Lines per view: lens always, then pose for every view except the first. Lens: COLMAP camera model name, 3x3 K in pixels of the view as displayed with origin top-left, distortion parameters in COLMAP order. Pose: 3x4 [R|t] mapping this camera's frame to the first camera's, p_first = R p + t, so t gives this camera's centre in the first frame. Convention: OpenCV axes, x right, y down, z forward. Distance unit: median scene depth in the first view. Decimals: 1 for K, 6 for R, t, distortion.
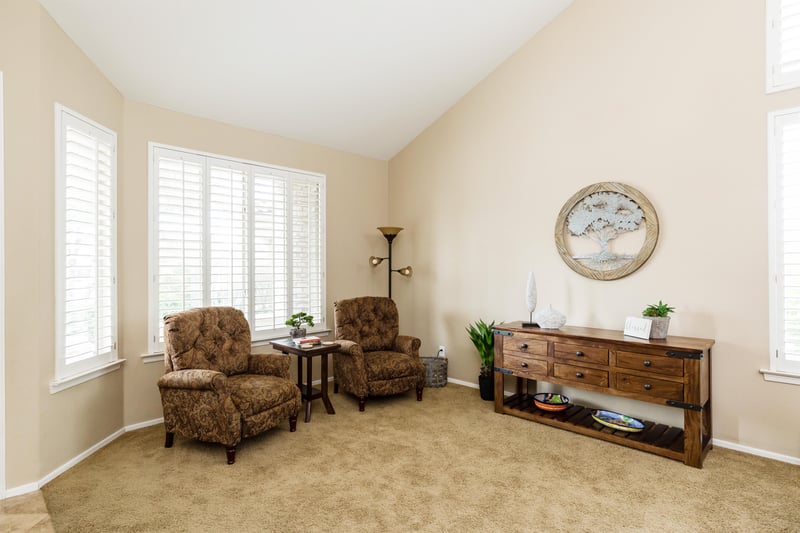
lens RADIAL K [[416.8, 0, 399.5], [0, 416.8, 264.9], [0, 0, 1]] dist [-0.005665, -0.001156]
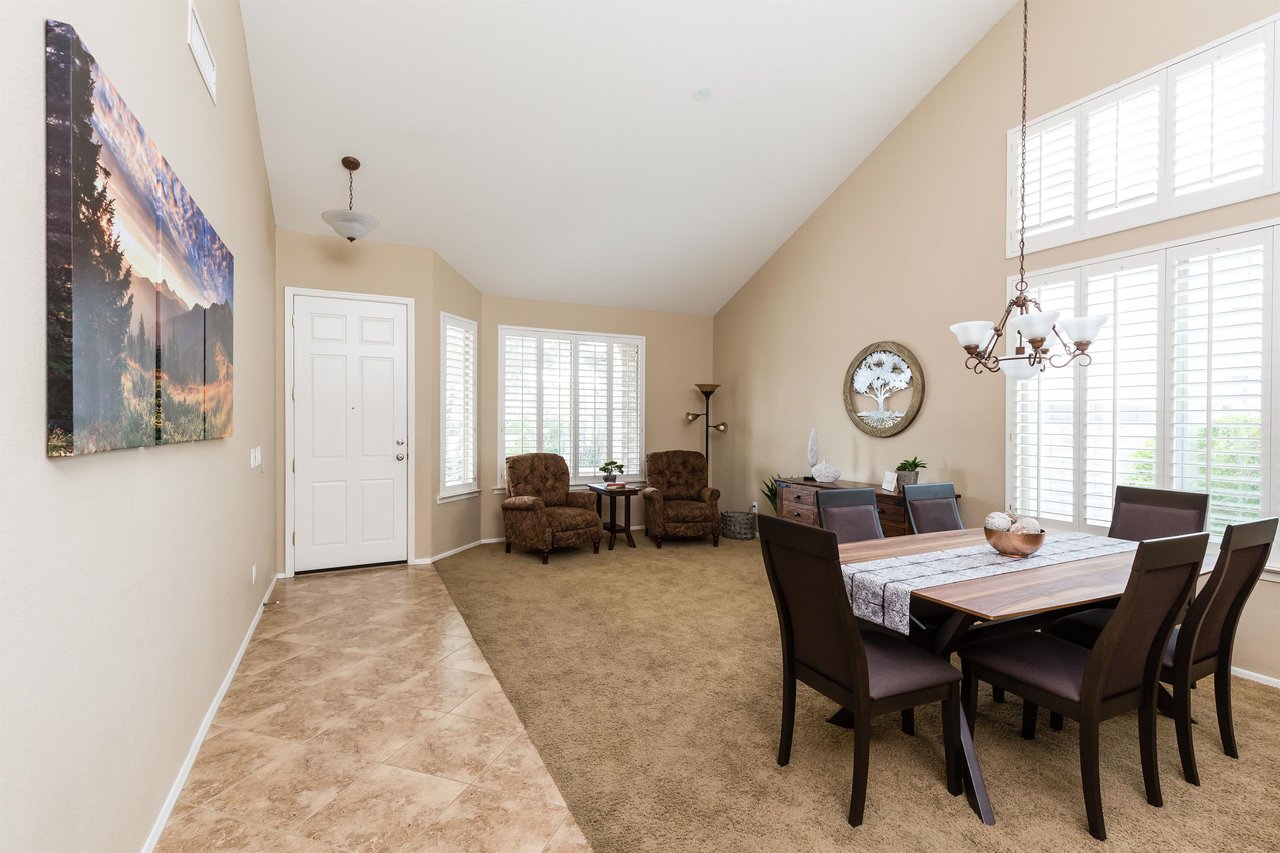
lens RADIAL K [[596.1, 0, 641.5], [0, 596.1, 421.7], [0, 0, 1]] dist [0.009234, -0.002301]
pose [[0.941333, 0.007743, -0.337390, 0.425020], [-0.006573, 0.999968, 0.004610, -0.004324], [0.337415, -0.002122, 0.941354, -0.572998]]
